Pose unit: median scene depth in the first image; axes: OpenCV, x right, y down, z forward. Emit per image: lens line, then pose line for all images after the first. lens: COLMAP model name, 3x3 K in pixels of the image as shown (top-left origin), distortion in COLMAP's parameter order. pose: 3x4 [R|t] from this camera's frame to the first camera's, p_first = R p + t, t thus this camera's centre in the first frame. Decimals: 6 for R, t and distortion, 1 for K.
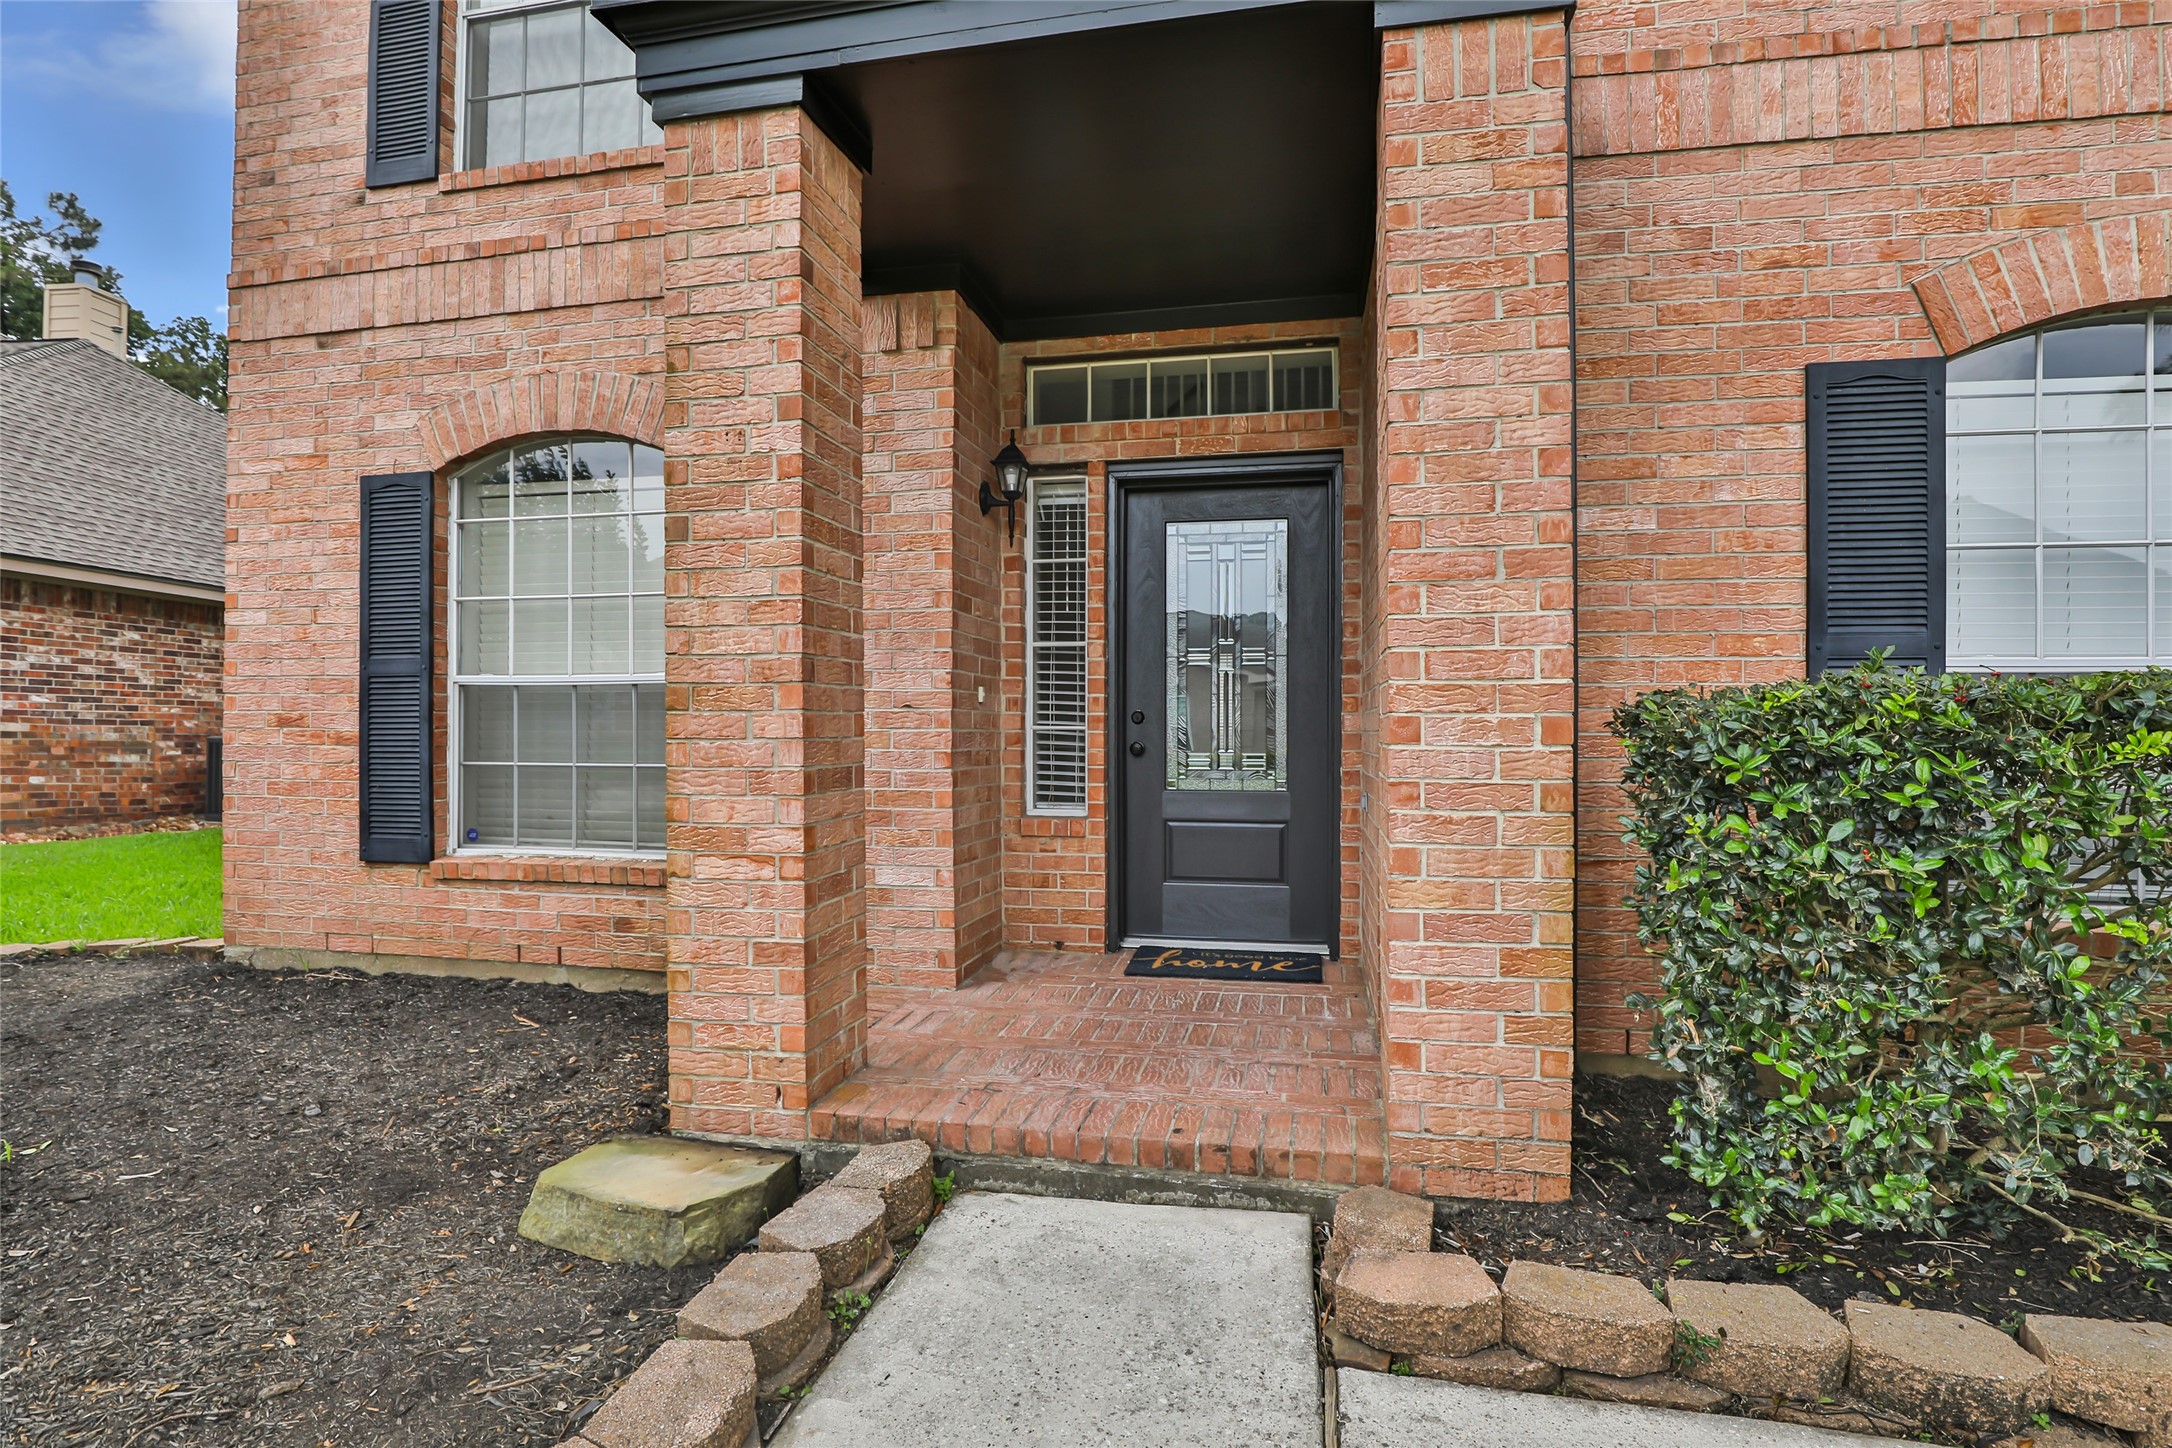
lens RADIAL K [[1088.3, 0, 1097.3], [0, 1088.3, 700.4], [0, 0, 1]] dist [-0.019208, 0.001492]
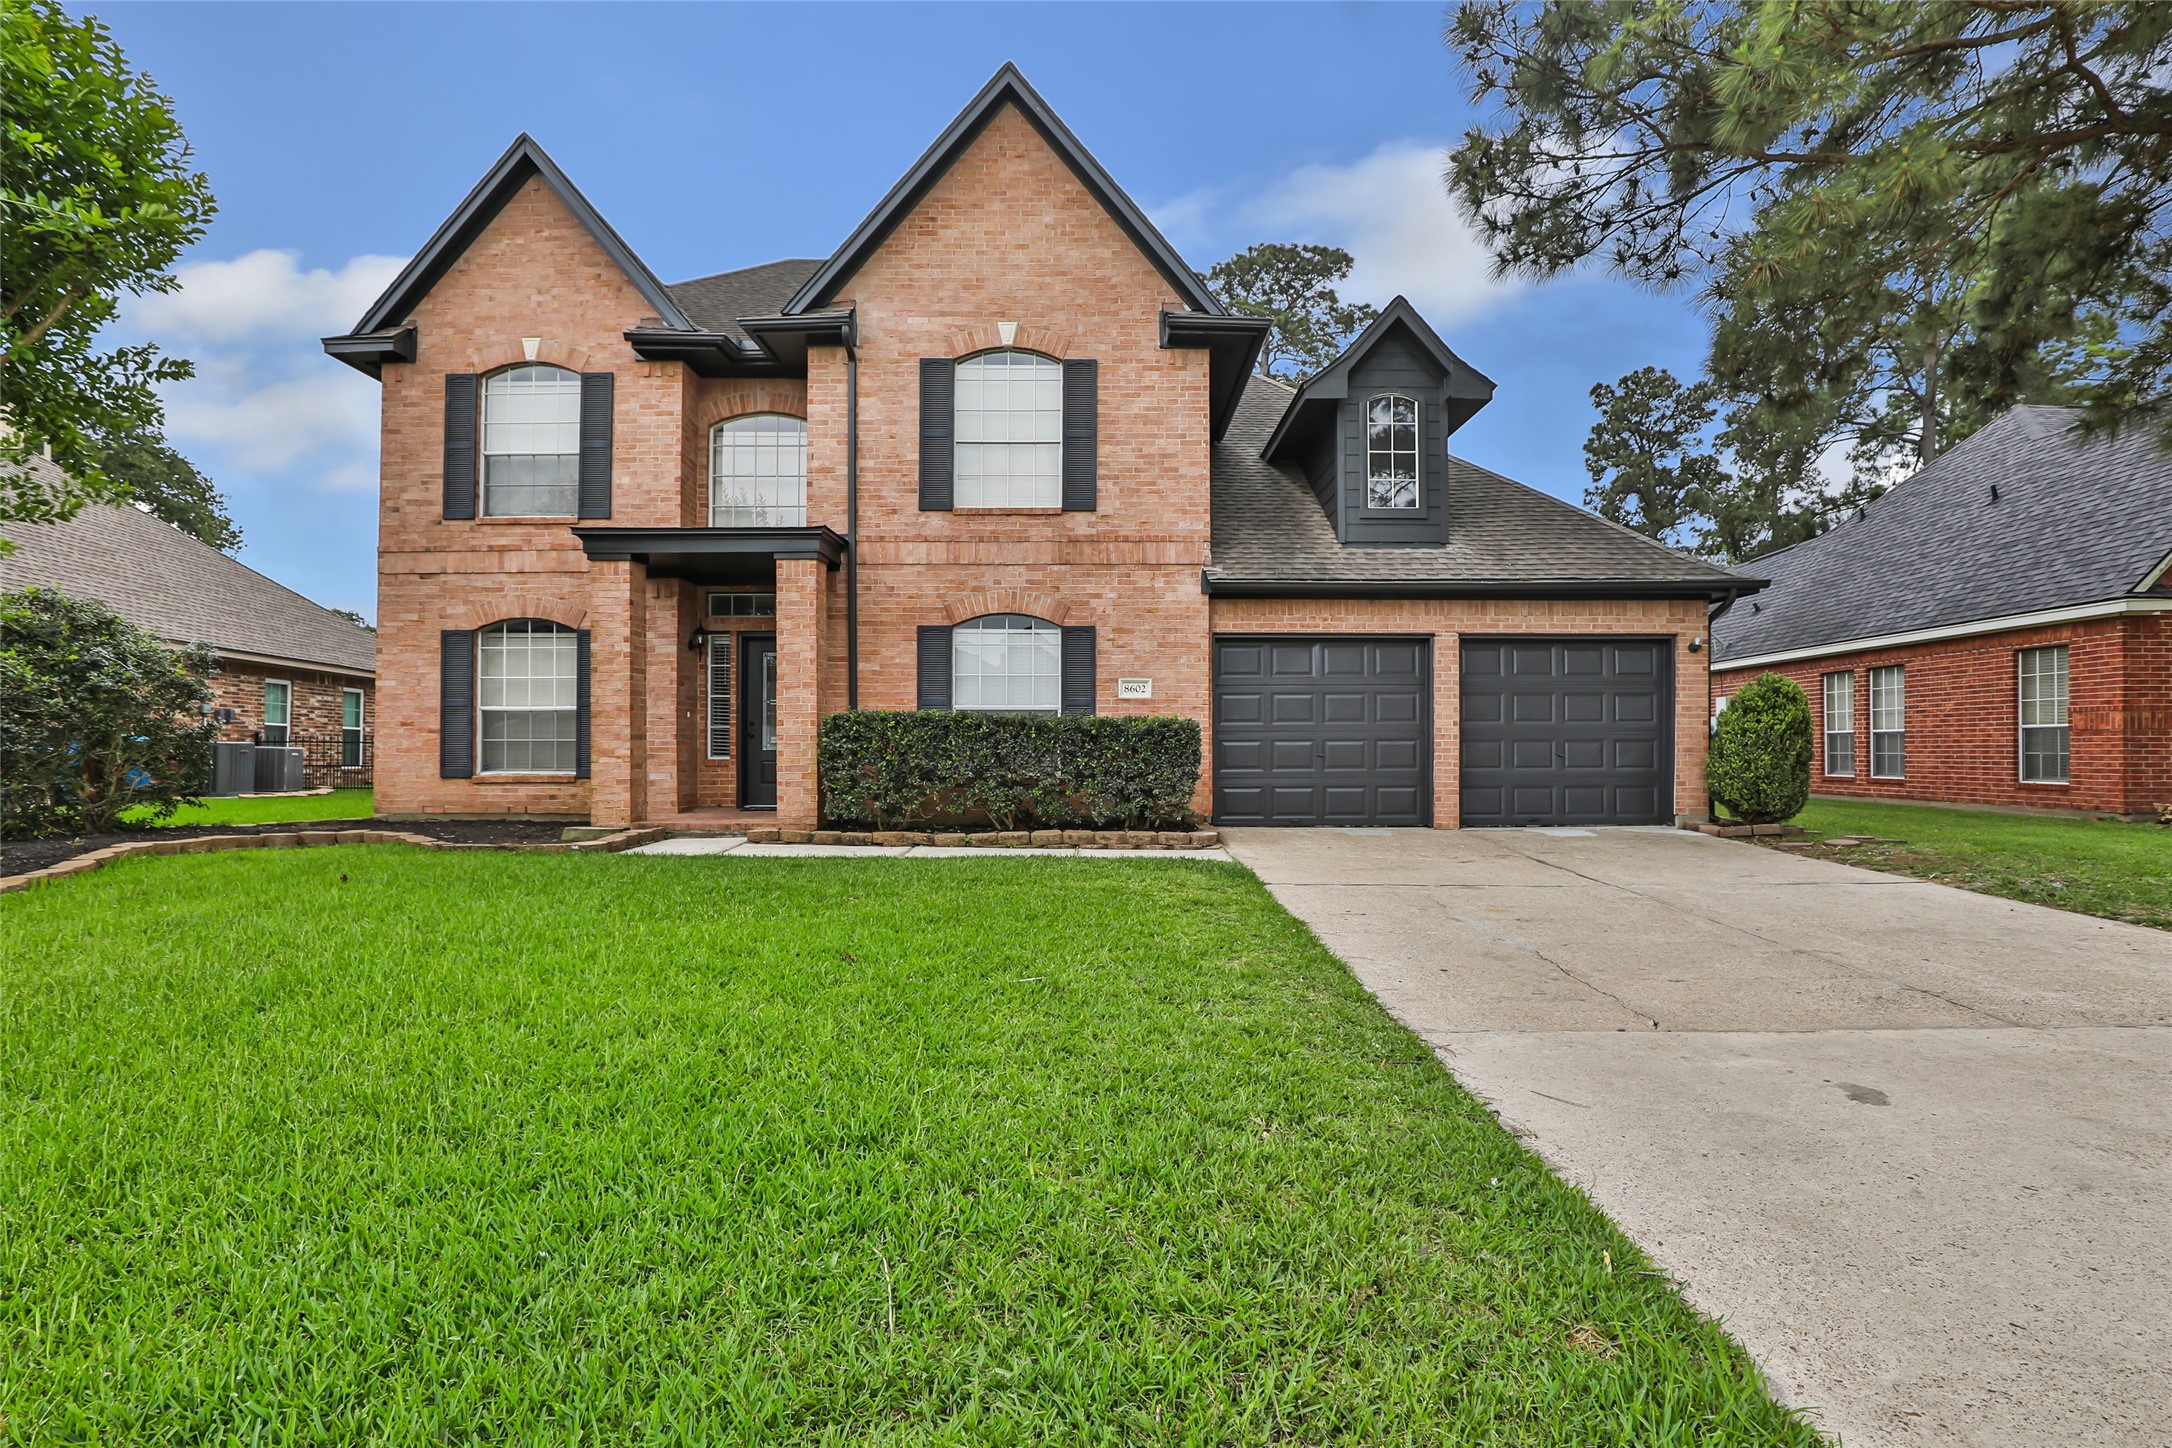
lens RADIAL K [[1043.0, 0, 1086.0], [0, 1043.0, 724.0], [0, 0, 1]] dist [-0.021064, -0.000324]
pose [[0.979483, 0.002710, 0.201510, 0.353984], [-0.002755, 0.999996, -0.000055, 0.016022], [-0.201509, -0.000501, 0.979487, -1.823721]]
